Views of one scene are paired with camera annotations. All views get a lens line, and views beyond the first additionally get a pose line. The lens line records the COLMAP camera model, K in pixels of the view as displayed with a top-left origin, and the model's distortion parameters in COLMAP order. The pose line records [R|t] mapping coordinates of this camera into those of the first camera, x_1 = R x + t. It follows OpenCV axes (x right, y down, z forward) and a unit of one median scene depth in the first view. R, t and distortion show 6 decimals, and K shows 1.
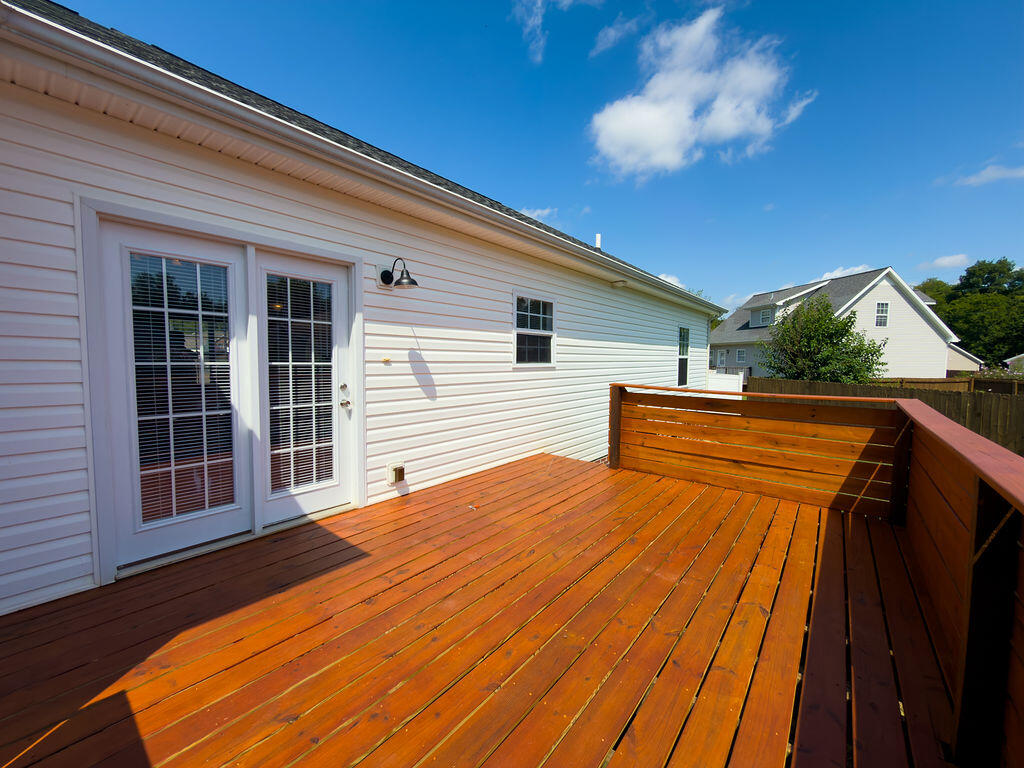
lens RADIAL K [[411.0, 0, 512.4], [0, 411.0, 385.1], [0, 0, 1]] dist [-0.001491, -0.000198]
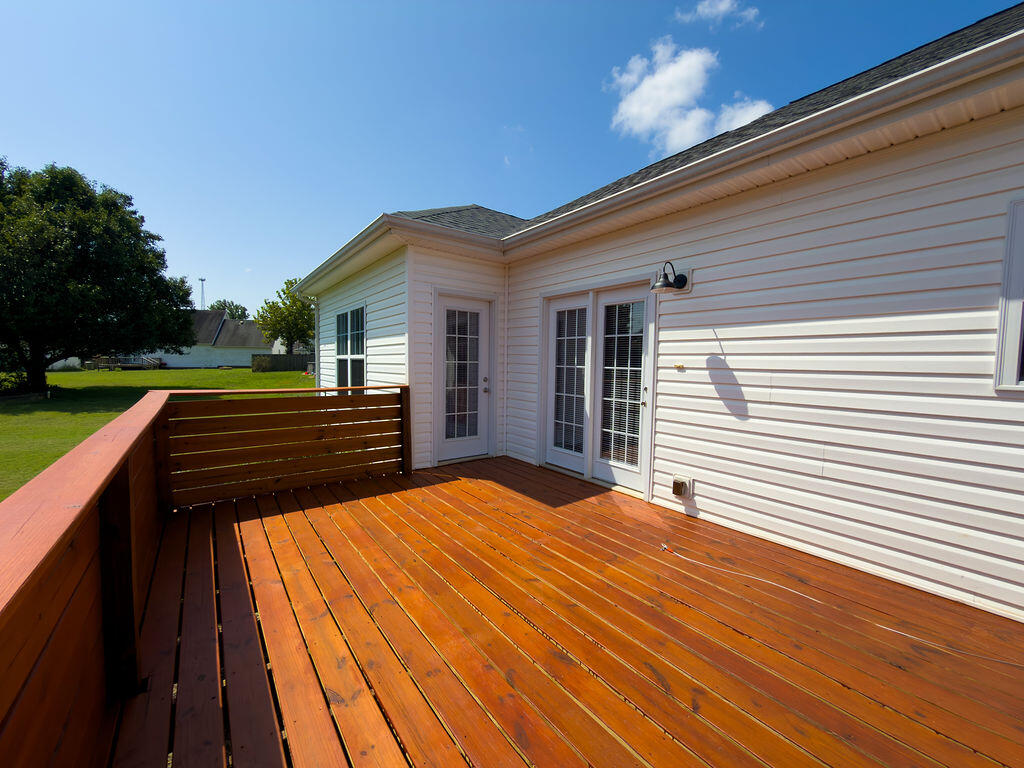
lens RADIAL K [[411.0, 0, 512.4], [0, 411.0, 385.1], [0, 0, 1]] dist [-0.001491, -0.000198]
pose [[-0.240878, 0.036637, -0.969864, 0.751170], [-0.086499, 0.994500, 0.059051, -0.040918], [0.966693, 0.098116, -0.236384, 0.875121]]
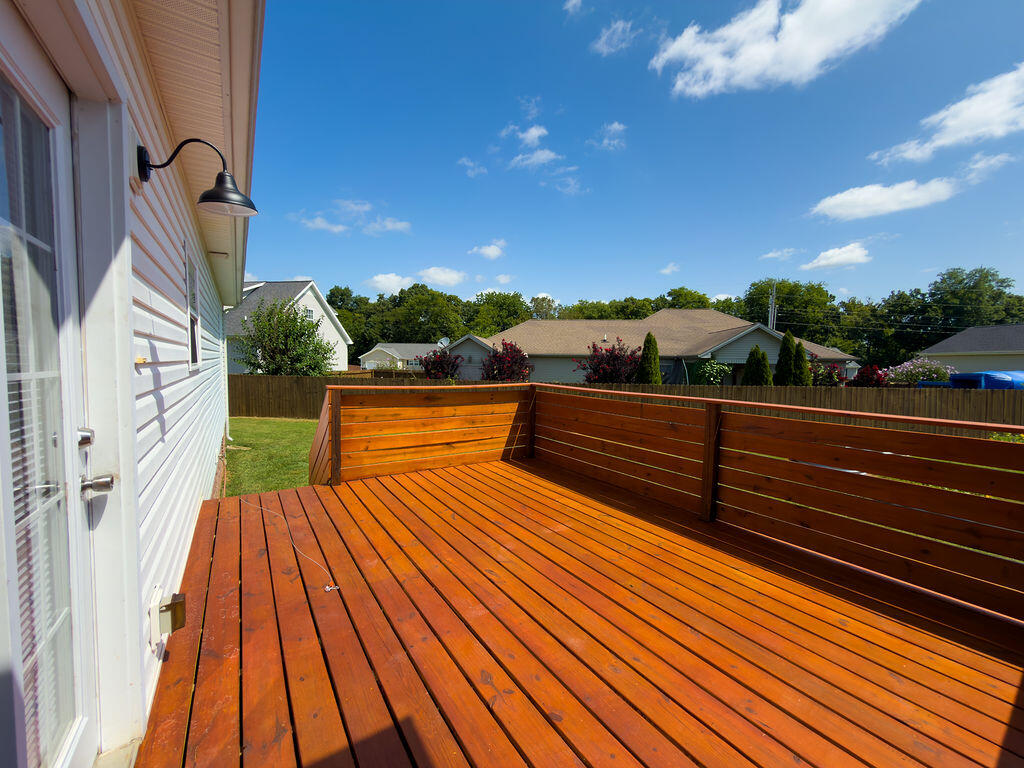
lens RADIAL K [[411.0, 0, 512.4], [0, 411.0, 385.1], [0, 0, 1]] dist [-0.001491, -0.000198]
pose [[0.285104, -0.061005, 0.956553, -0.627476], [0.050833, 0.997530, 0.048468, -0.038836], [-0.957148, 0.034806, 0.287501, 0.540283]]
